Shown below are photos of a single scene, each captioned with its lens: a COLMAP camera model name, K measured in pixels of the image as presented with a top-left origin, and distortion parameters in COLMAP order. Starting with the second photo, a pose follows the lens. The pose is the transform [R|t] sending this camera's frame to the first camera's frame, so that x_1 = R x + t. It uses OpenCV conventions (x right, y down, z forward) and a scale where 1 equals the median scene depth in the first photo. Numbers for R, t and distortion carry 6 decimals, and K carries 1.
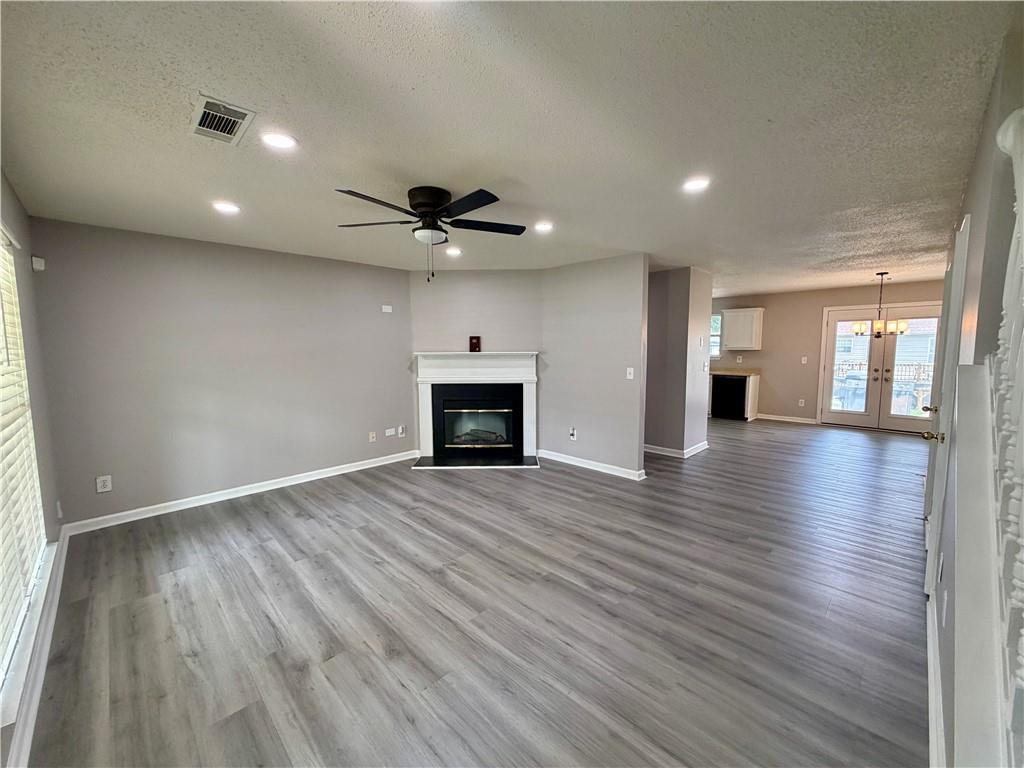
lens RADIAL K [[408.4, 0, 509.3], [0, 408.4, 385.3], [0, 0, 1]] dist [-0.001349, 0.000355]
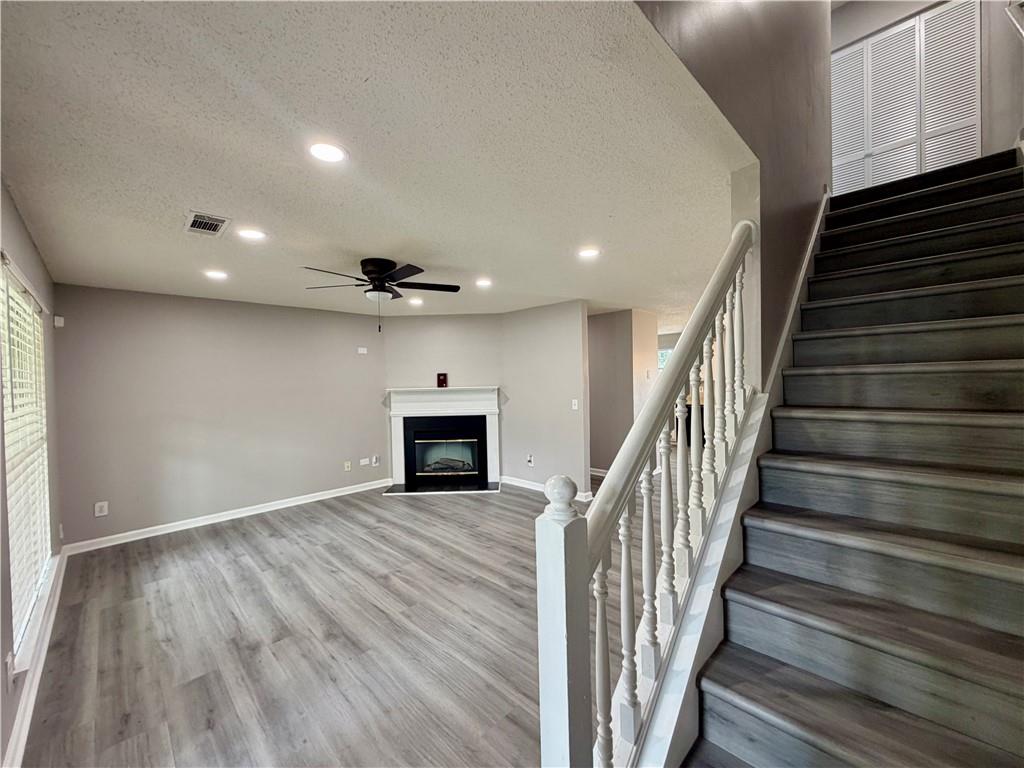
lens RADIAL K [[408.4, 0, 509.8], [0, 408.4, 384.8], [0, 0, 1]] dist [-0.001349, 0.000355]
pose [[0.999857, -0.016878, 0.000438, 0.184923], [0.016857, 0.996488, -0.082020, 0.009550], [0.000948, 0.082016, 0.996631, -0.196487]]
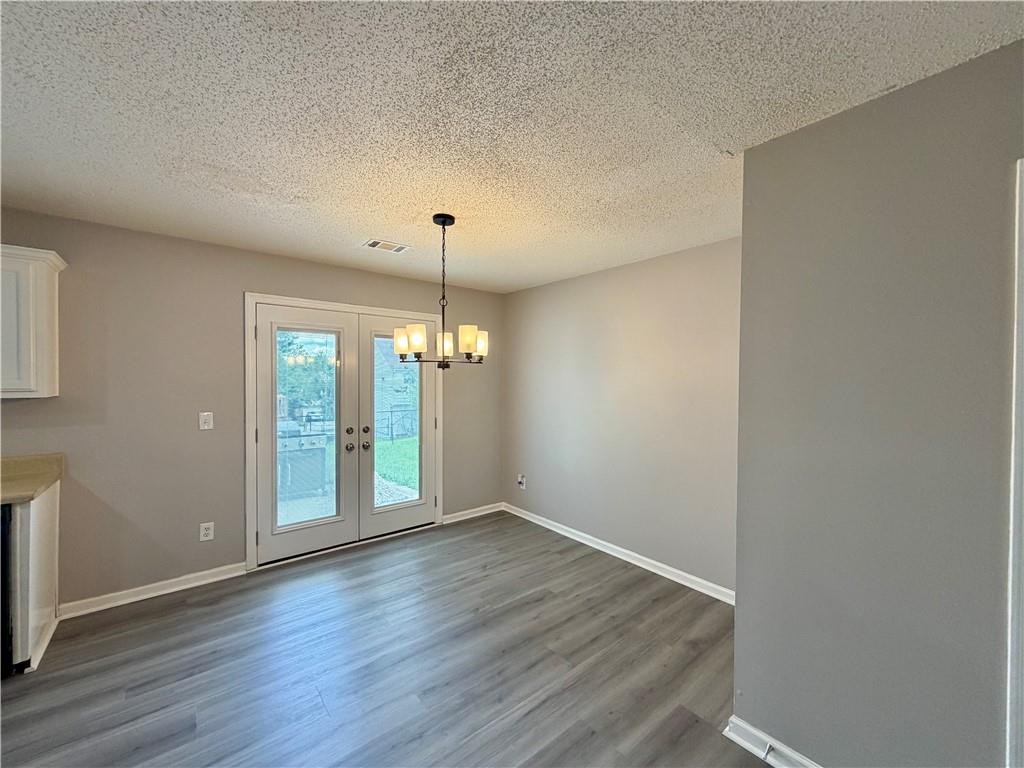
lens RADIAL K [[408.4, 0, 511.8], [0, 408.4, 386.5], [0, 0, 1]] dist [-0.001349, 0.000355]
pose [[0.093048, -0.010513, 0.995606, 0.983961], [0.083616, 0.996494, 0.002707, -0.189523], [-0.992144, 0.082997, 0.093600, 1.815986]]
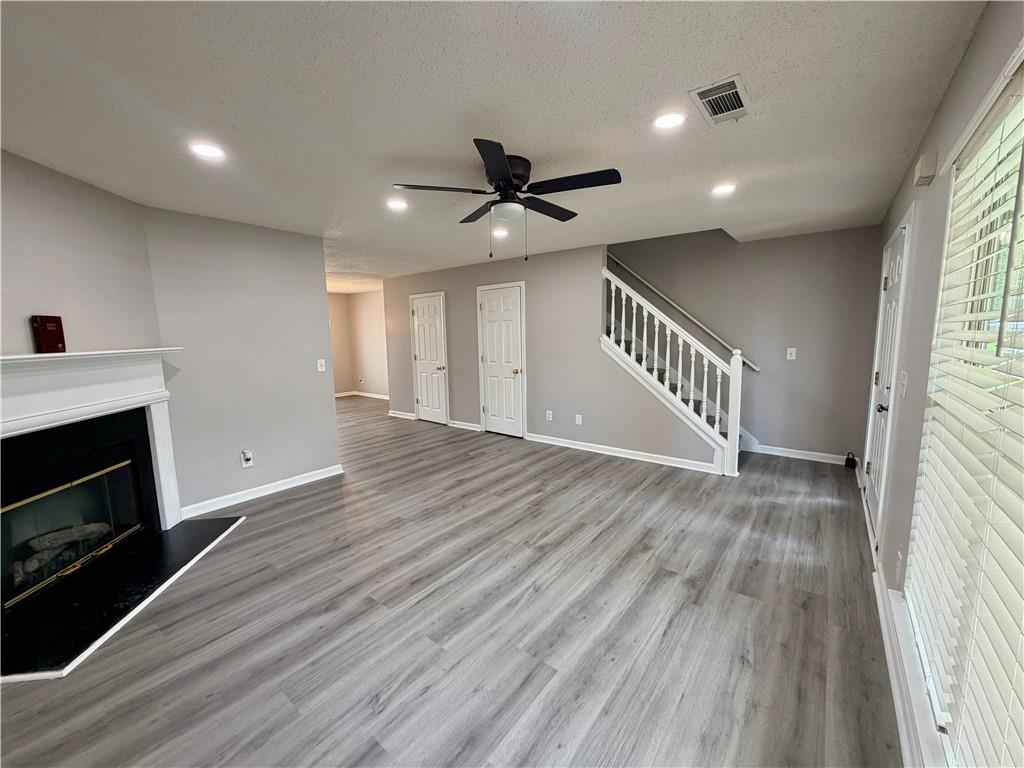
lens RADIAL K [[408.4, 0, 509.8], [0, 408.4, 385.3], [0, 0, 1]] dist [-0.001349, 0.000355]
pose [[-0.124688, -0.119593, 0.984962, -1.078600], [0.111948, 0.984674, 0.133730, -0.096708], [-0.985860, 0.126940, -0.109389, 1.079086]]
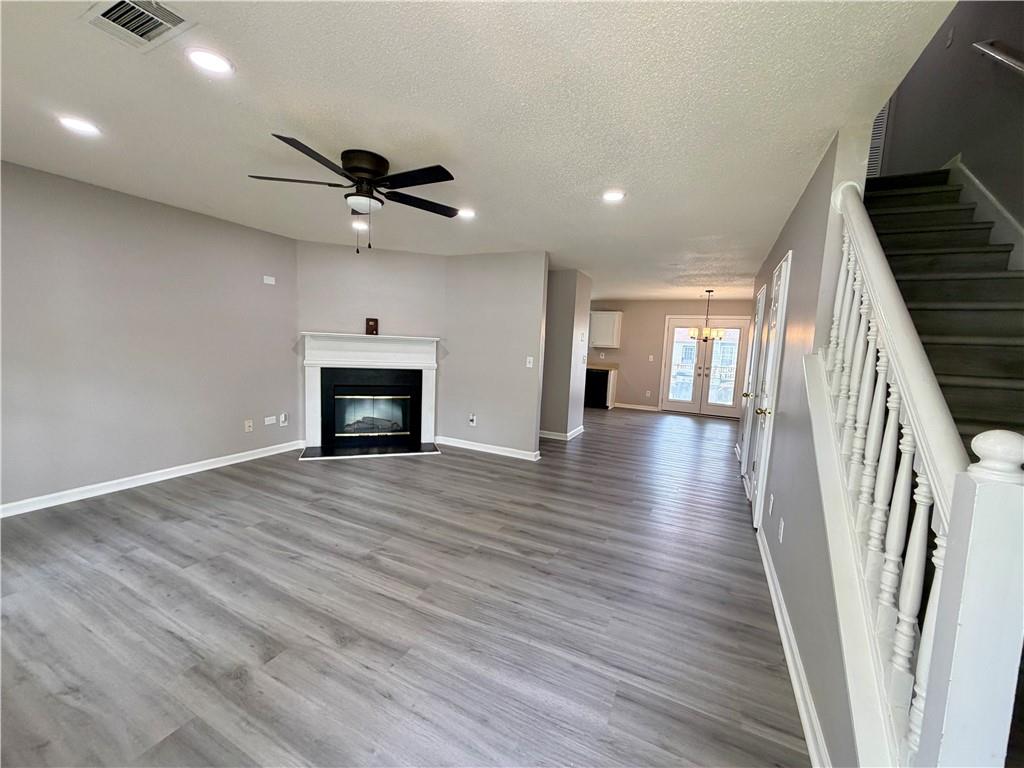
lens RADIAL K [[408.4, 0, 509.8], [0, 408.4, 386.0], [0, 0, 1]] dist [-0.001349, 0.000355]
pose [[0.944996, 0.014210, 0.326773, -0.167639], [-0.020207, 0.999684, 0.014964, 0.029394], [-0.326457, -0.020744, 0.944984, -0.006696]]
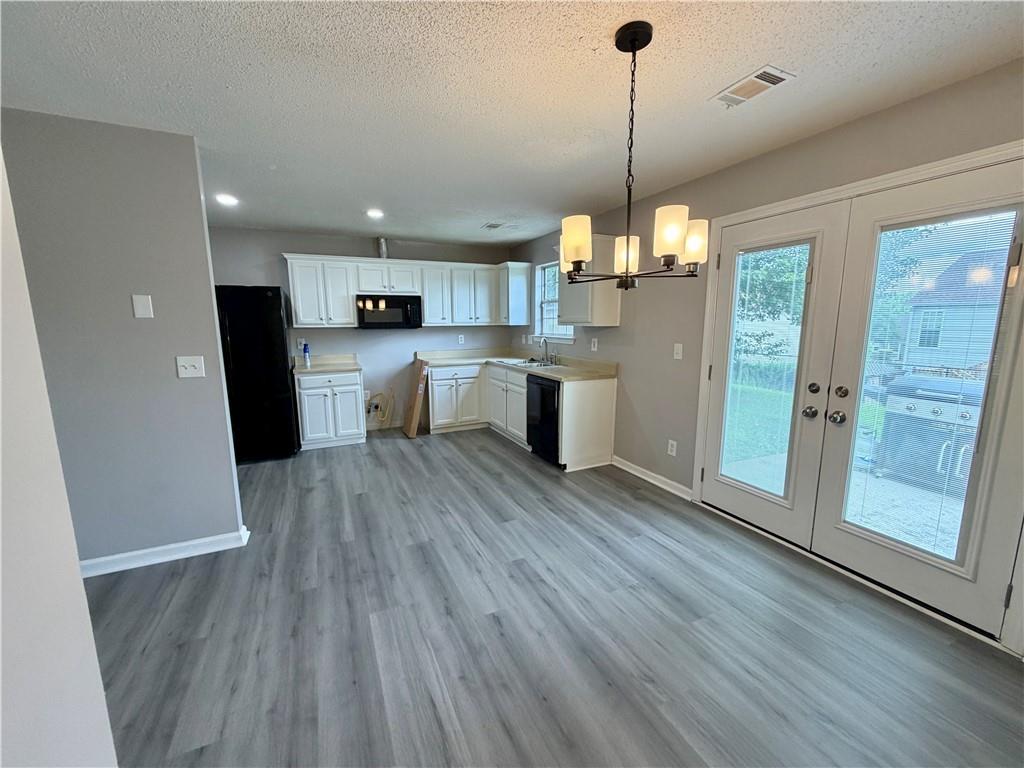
lens RADIAL K [[408.4, 0, 507.6], [0, 408.4, 382.4], [0, 0, 1]] dist [-0.001349, 0.000355]
pose [[0.940622, 0.052639, -0.335350, 1.884765], [-0.032758, 0.997369, 0.064670, -0.136639], [0.337872, -0.049845, 0.939871, 1.432459]]
